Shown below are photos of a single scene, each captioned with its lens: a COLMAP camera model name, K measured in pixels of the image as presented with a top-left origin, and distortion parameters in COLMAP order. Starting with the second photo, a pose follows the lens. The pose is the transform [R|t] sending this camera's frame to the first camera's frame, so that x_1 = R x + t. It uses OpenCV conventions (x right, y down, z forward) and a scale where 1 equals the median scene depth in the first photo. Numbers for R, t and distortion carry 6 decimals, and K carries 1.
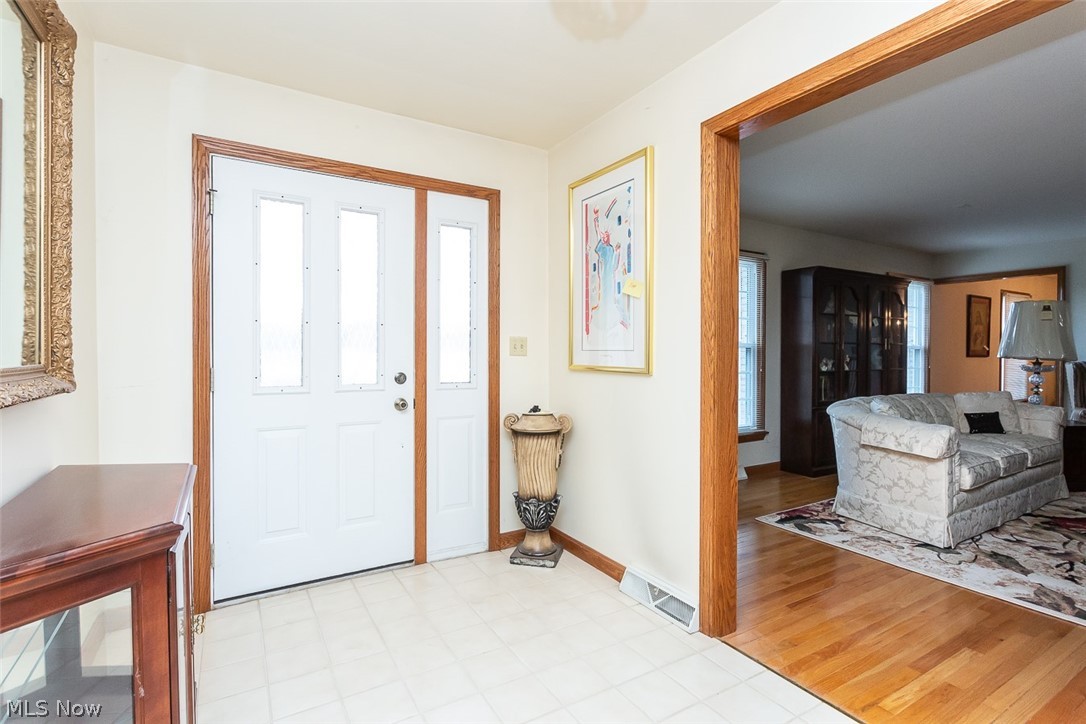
lens RADIAL K [[517.8, 0, 541.5], [0, 517.8, 355.8], [0, 0, 1]] dist [0.000864, 0.001951]
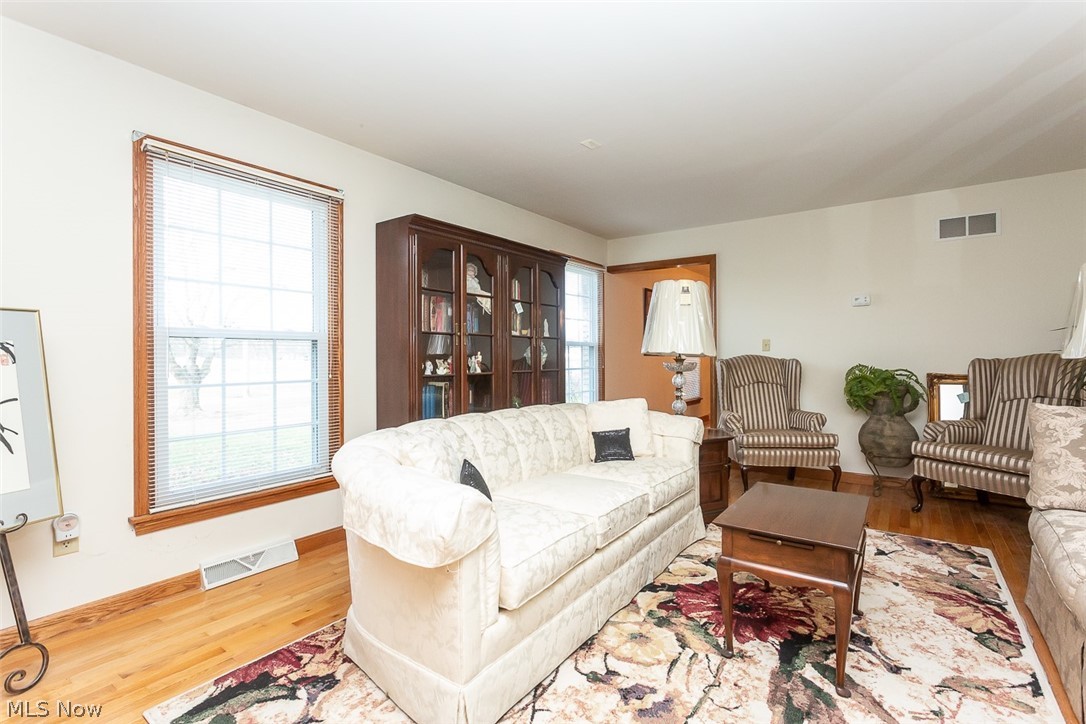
lens RADIAL K [[517.8, 0, 544.5], [0, 517.8, 352.0], [0, 0, 1]] dist [0.000864, 0.001951]
pose [[0.913084, -0.003402, 0.407757, 0.521512], [0.009478, 0.999872, -0.012883, 0.011370], [-0.407661, 0.015628, 0.913000, 0.423659]]
